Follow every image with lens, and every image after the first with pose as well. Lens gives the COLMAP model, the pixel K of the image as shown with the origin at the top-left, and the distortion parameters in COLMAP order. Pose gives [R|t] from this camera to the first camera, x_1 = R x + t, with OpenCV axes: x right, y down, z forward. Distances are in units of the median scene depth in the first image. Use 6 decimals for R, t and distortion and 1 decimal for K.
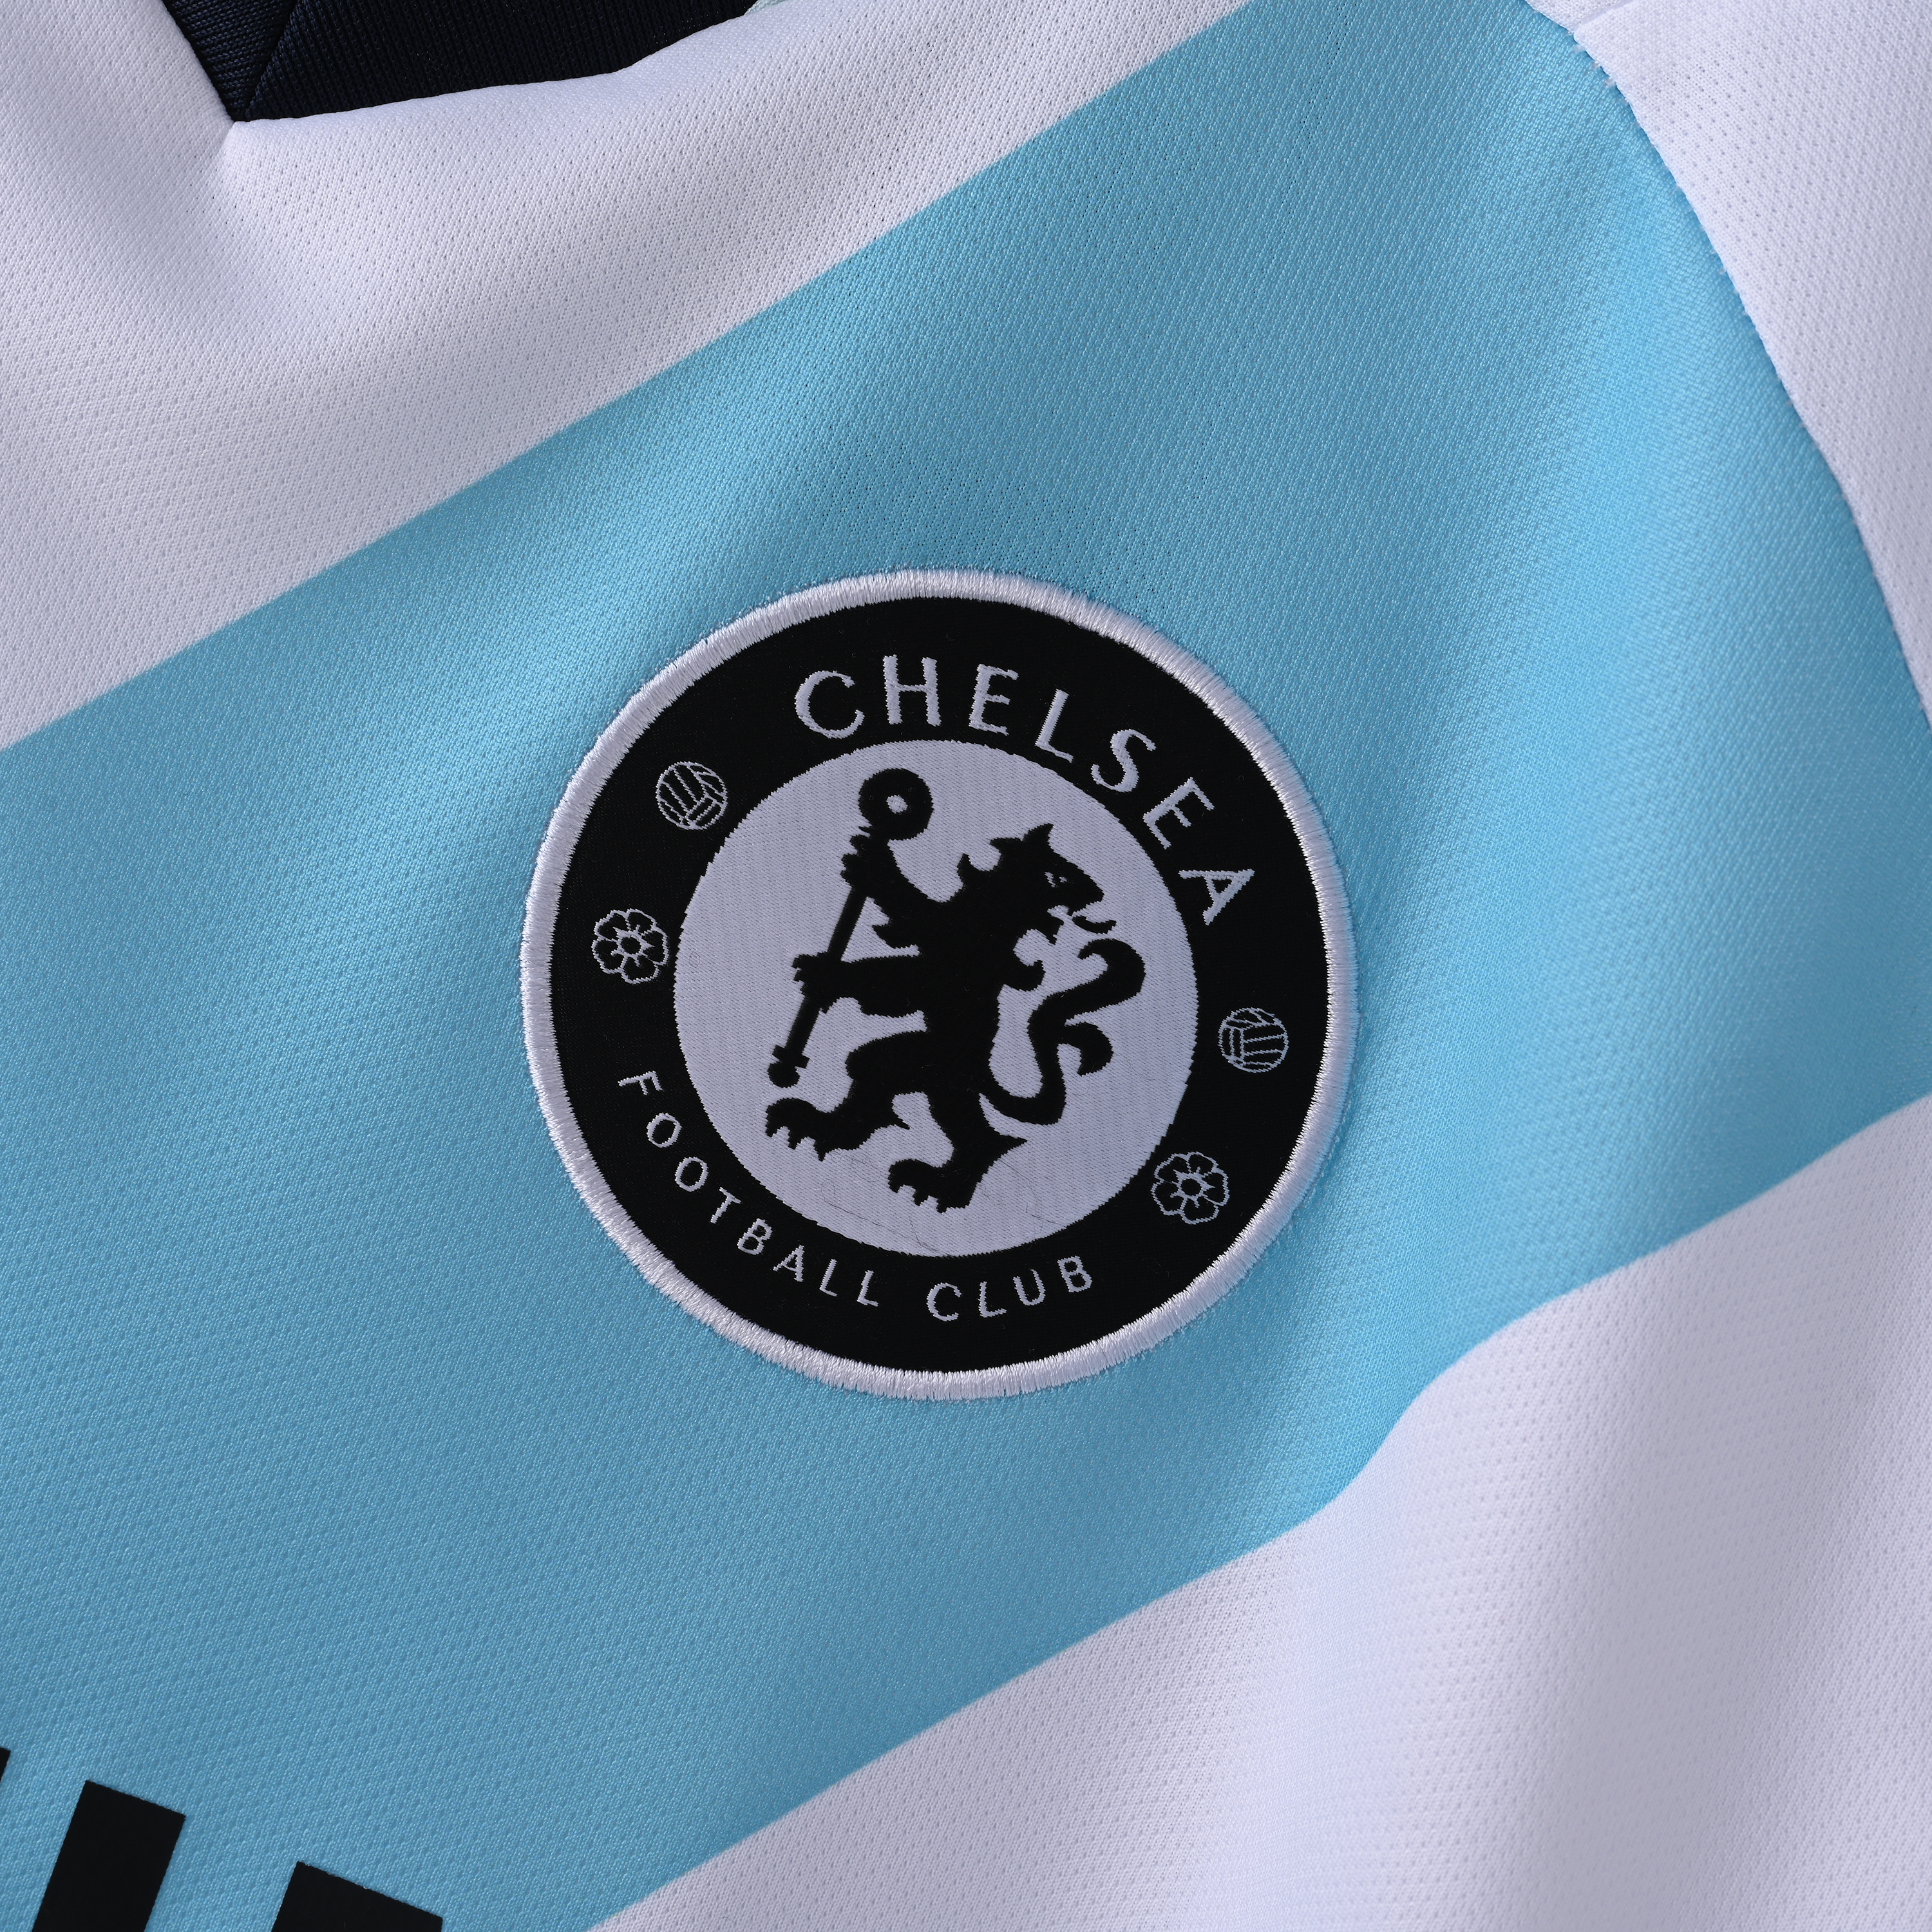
lens RADIAL K [[4832.3, 0, 963.7], [0, 4832.3, 973.4], [0, 0, 1]] dist [0.086572, 0.000000]
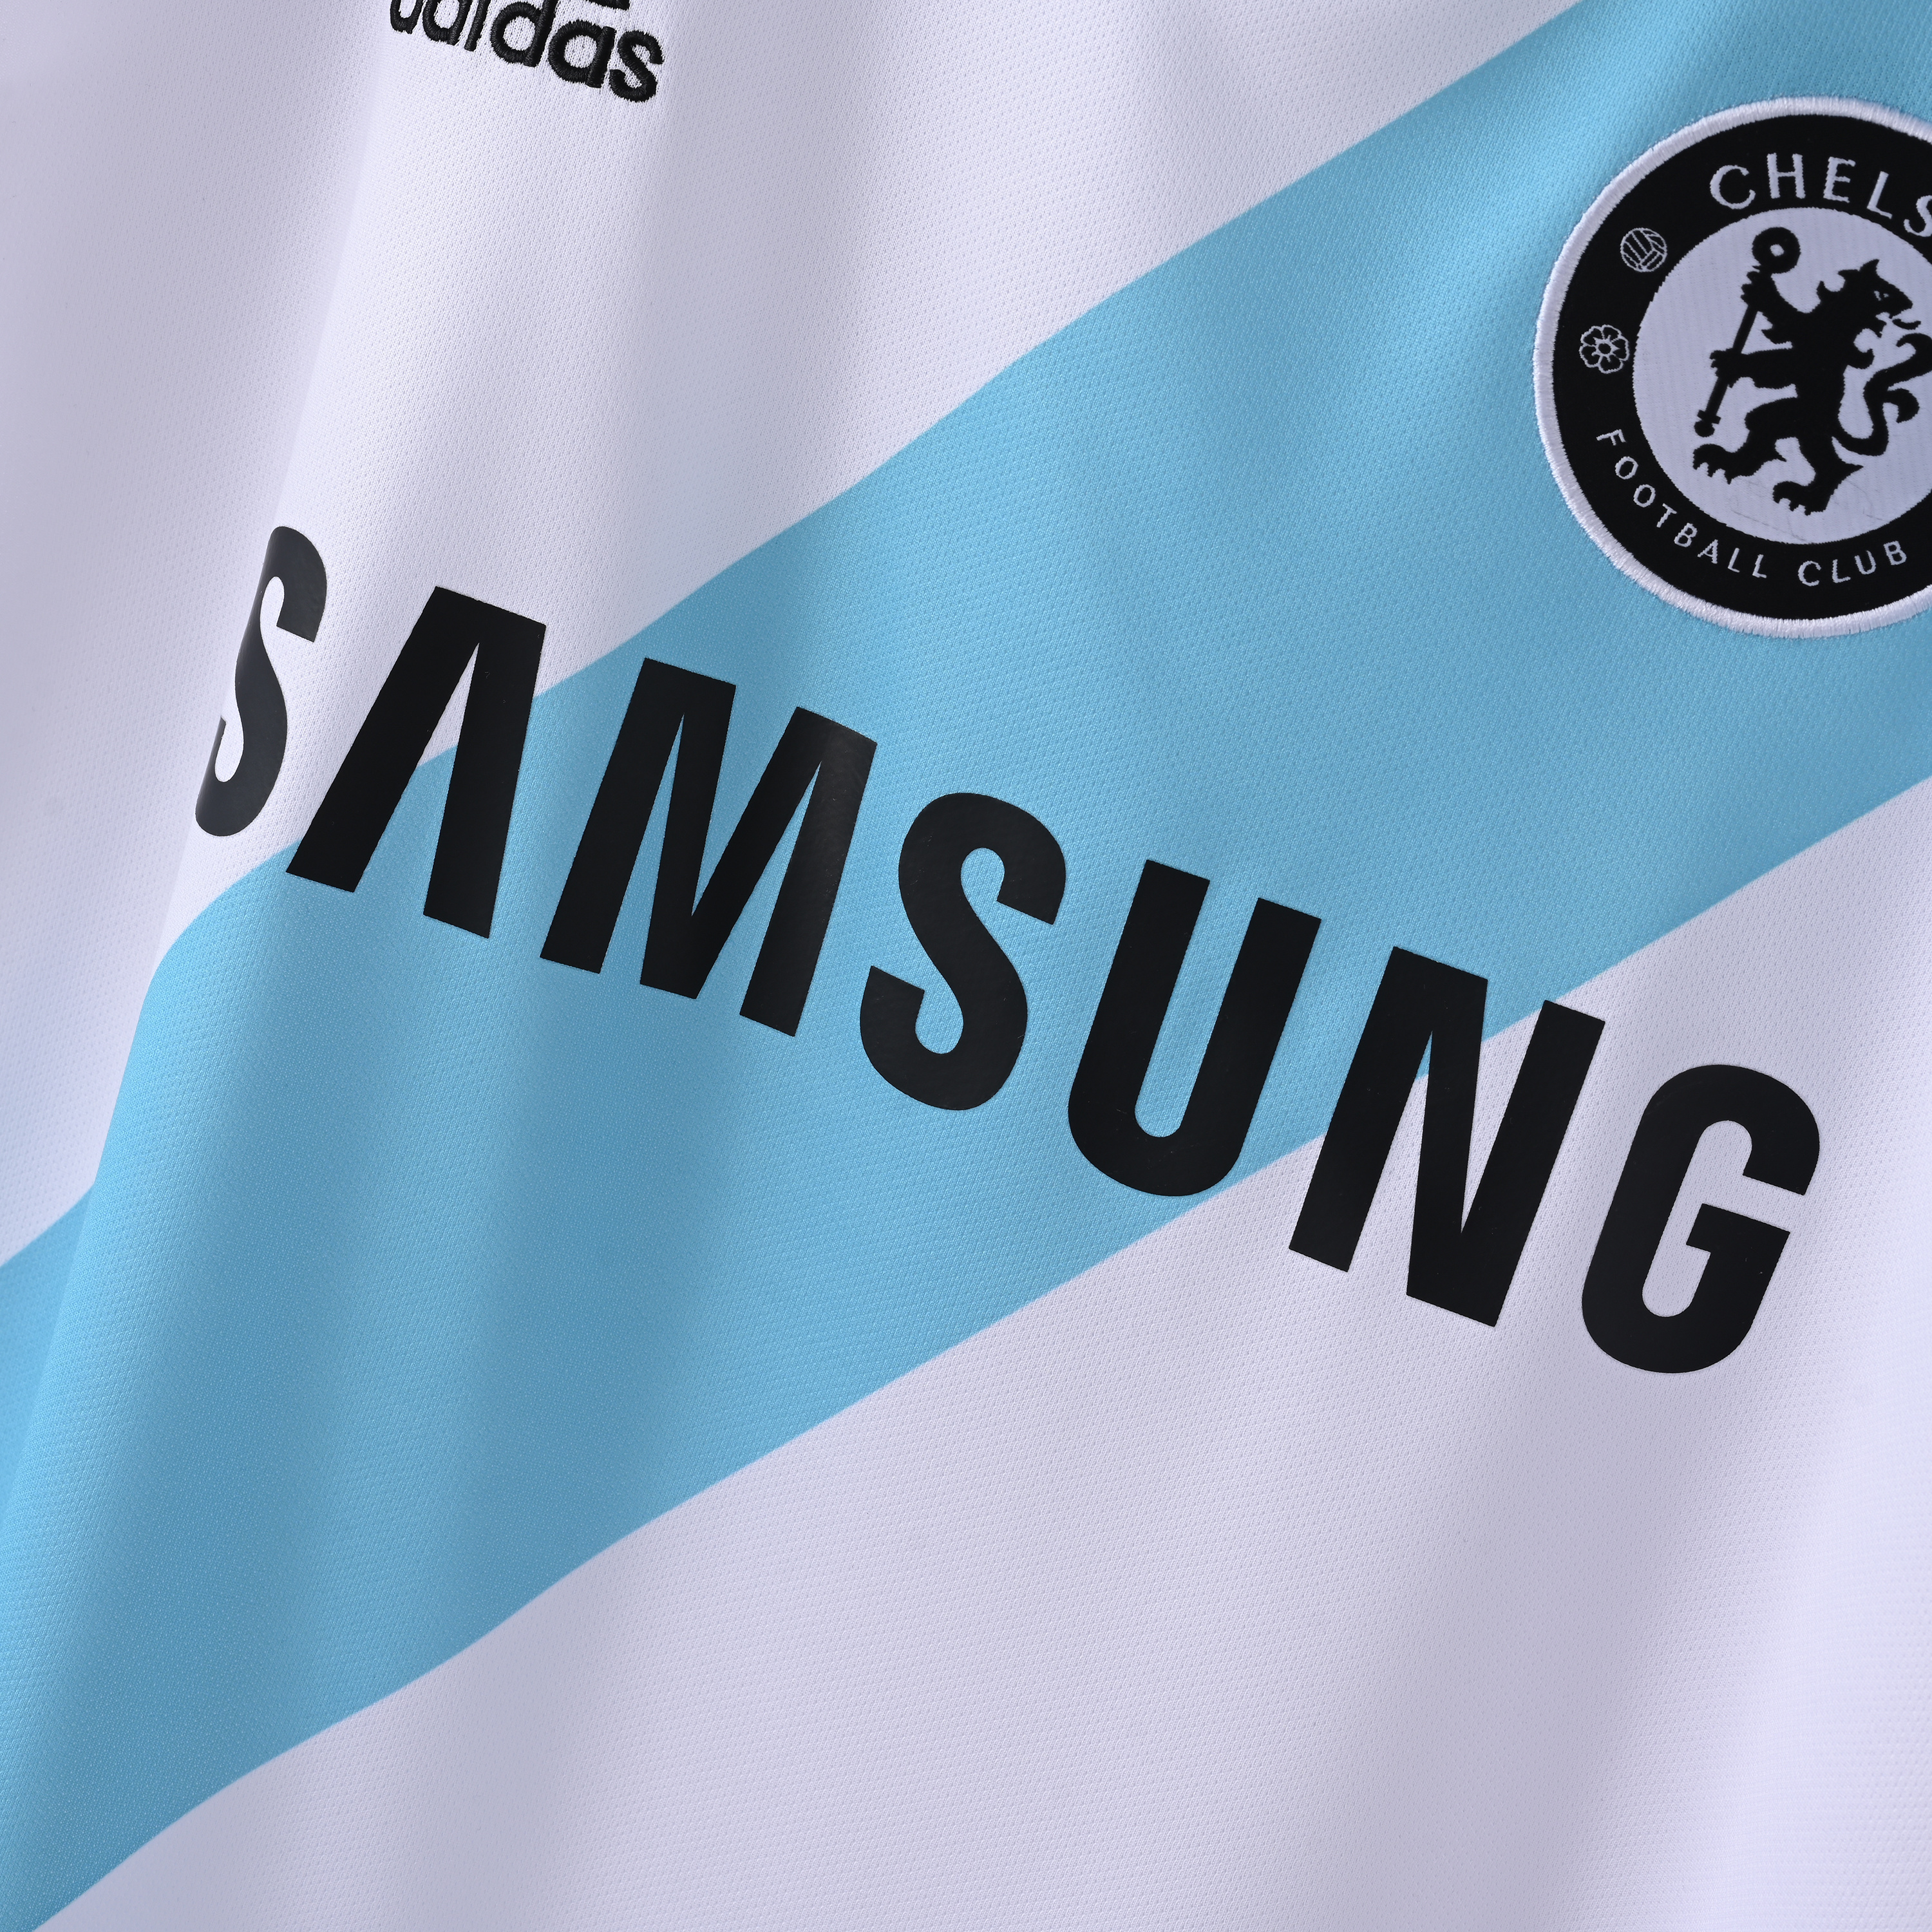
lens RADIAL K [[4832.3, 0, 965.5], [0, 4832.3, 956.7], [0, 0, 1]] dist [0.086572, 0.000000]
pose [[0.992045, -0.017836, -0.124613, -0.081953], [0.025358, 0.997933, 0.059046, 0.092638], [0.123302, -0.061736, 0.990447, -0.592043]]
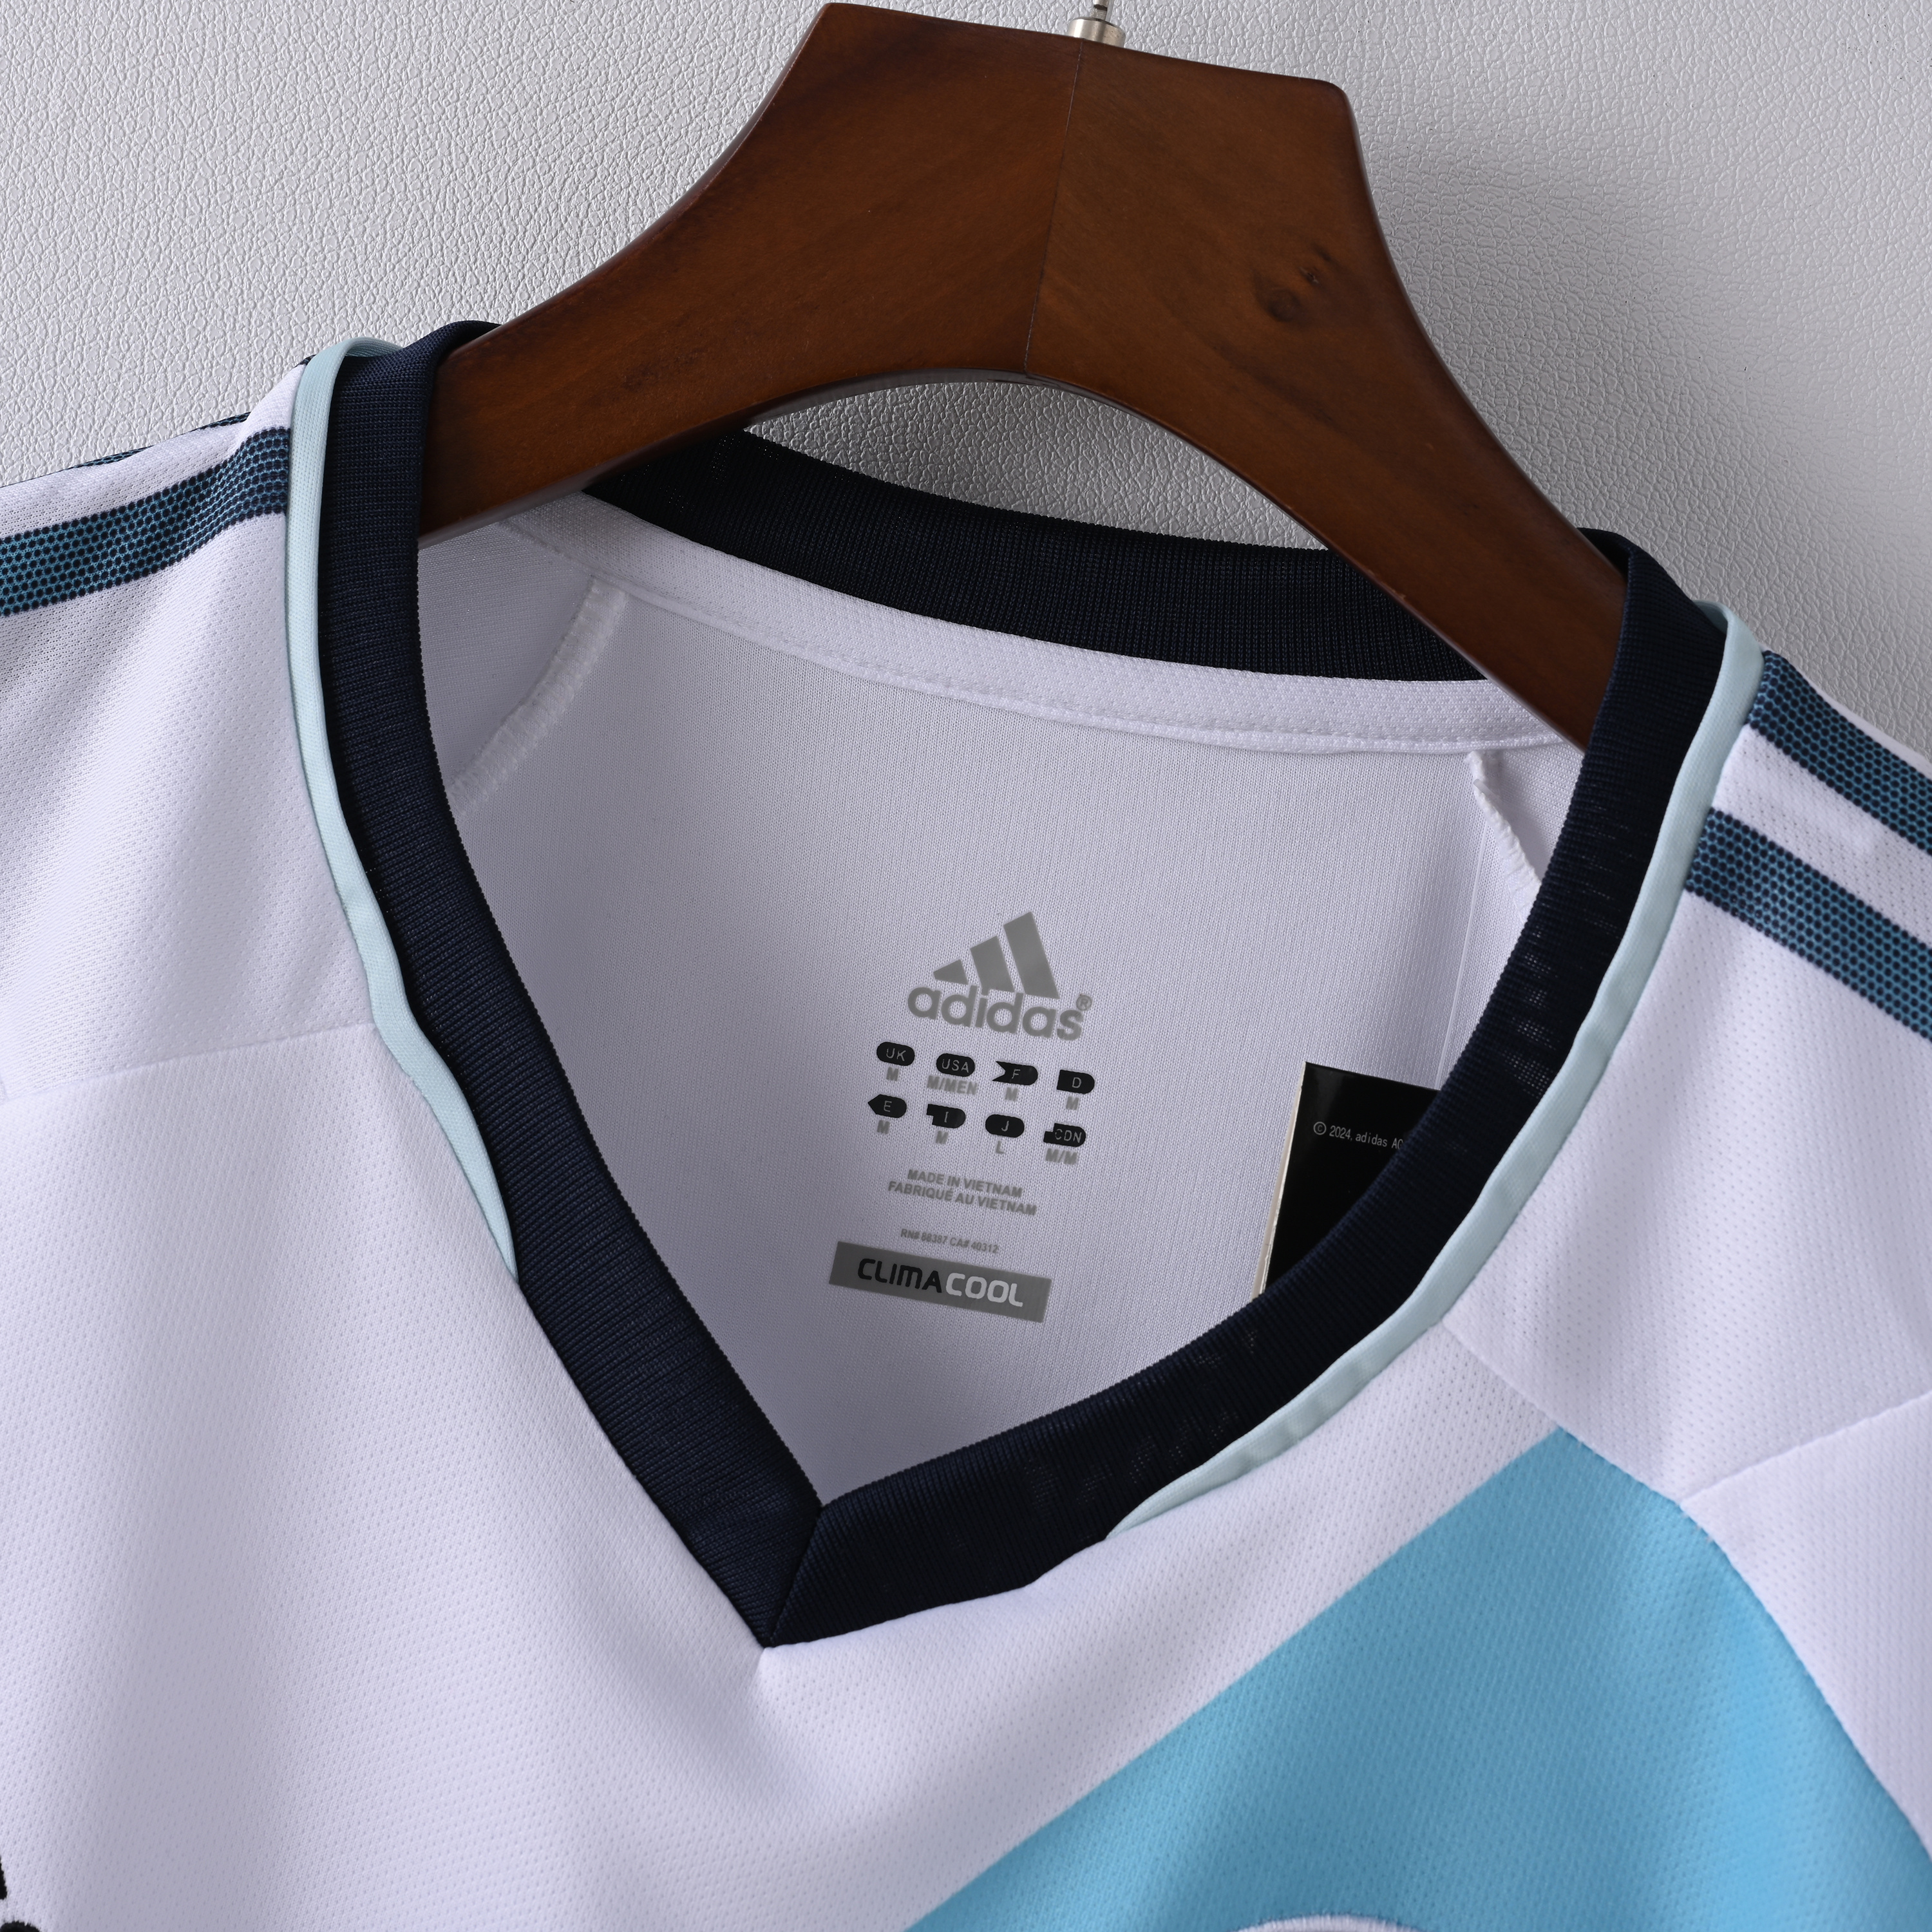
lens RADIAL K [[4832.3, 0, 966.9], [0, 4832.3, 960.6], [0, 0, 1]] dist [0.086572, 0.000000]
pose [[0.992931, -0.118641, -0.003488, -0.062217], [0.117534, 0.986915, -0.110381, -0.216136], [0.016538, 0.109191, 0.993883, -0.466179]]
